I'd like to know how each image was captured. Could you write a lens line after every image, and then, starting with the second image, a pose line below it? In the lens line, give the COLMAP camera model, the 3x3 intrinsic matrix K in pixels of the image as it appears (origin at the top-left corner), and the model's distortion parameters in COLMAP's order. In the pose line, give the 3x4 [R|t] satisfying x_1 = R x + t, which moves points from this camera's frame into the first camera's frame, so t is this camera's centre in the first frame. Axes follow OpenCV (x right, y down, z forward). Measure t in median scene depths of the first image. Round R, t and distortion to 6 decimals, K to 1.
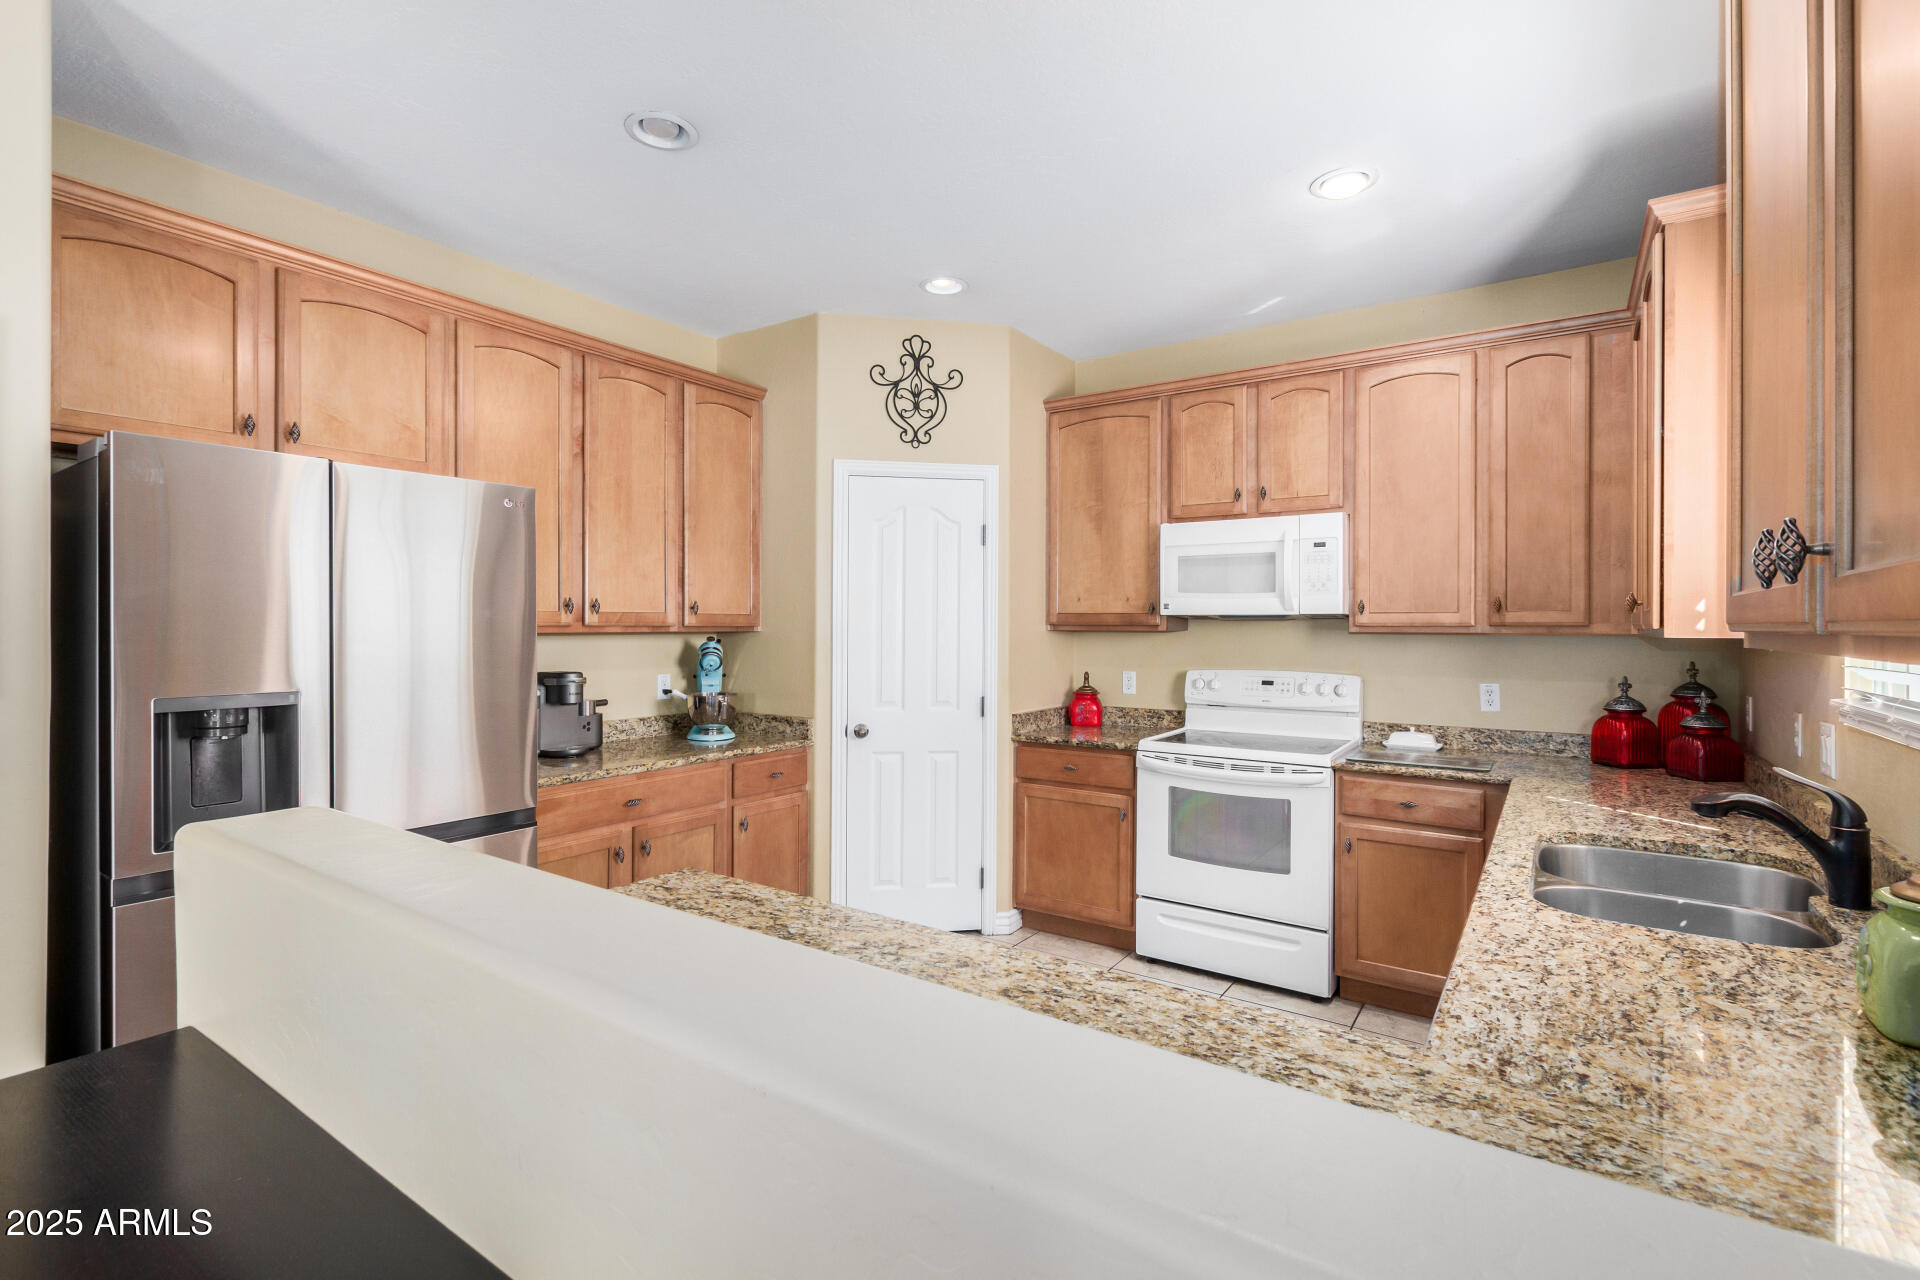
lens RADIAL K [[879.7, 0, 957.1], [0, 879.7, 631.9], [0, 0, 1]] dist [0.004090, 0.001349]
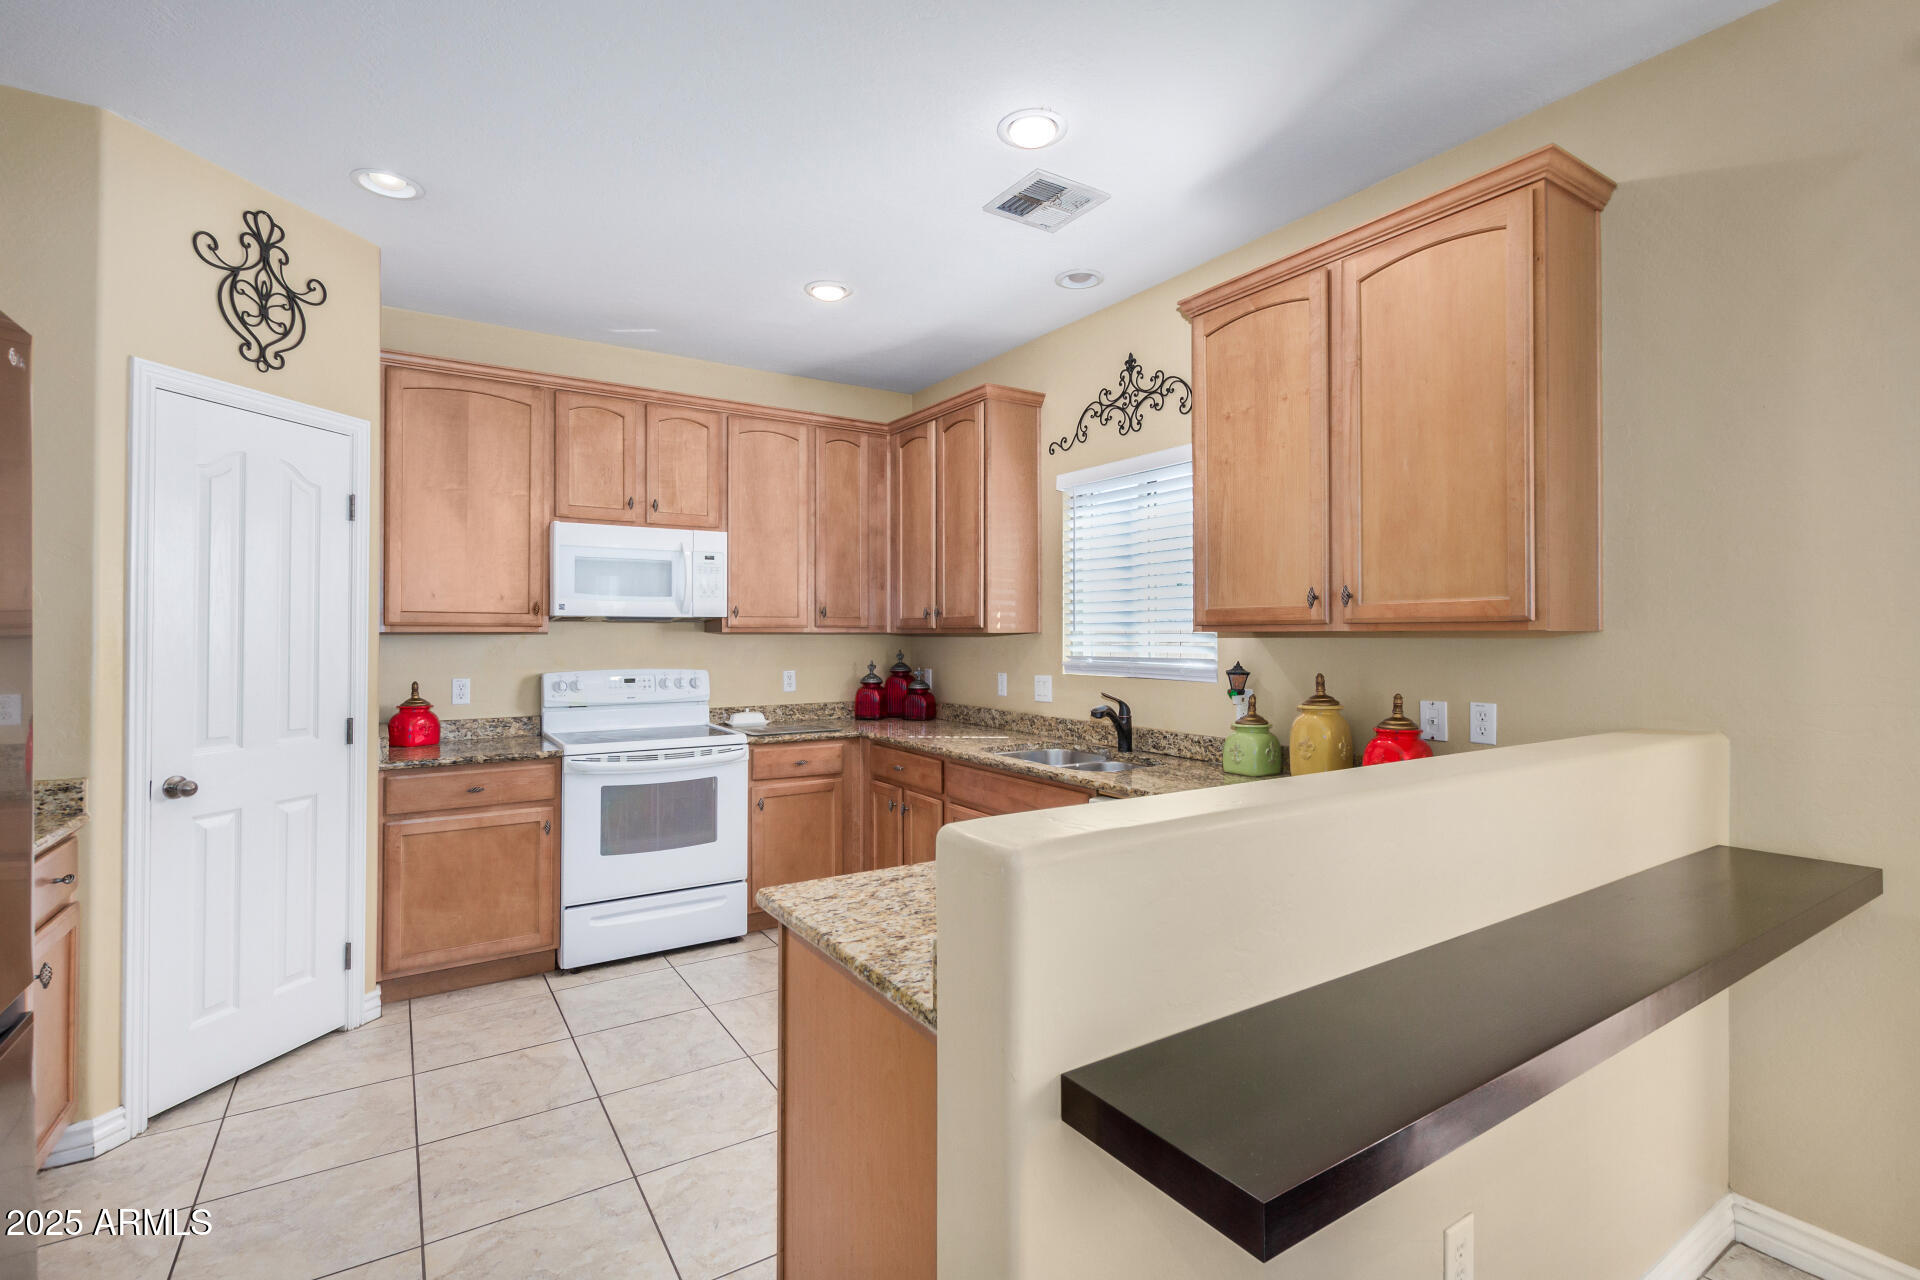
lens RADIAL K [[879.7, 0, 955.2], [0, 879.7, 631.6], [0, 0, 1]] dist [0.004090, 0.001349]
pose [[0.387218, 0.000821, 0.921988, -0.494578], [0.009164, 0.999947, -0.004739, 0.007157], [-0.921943, 0.010284, 0.387190, 0.224771]]
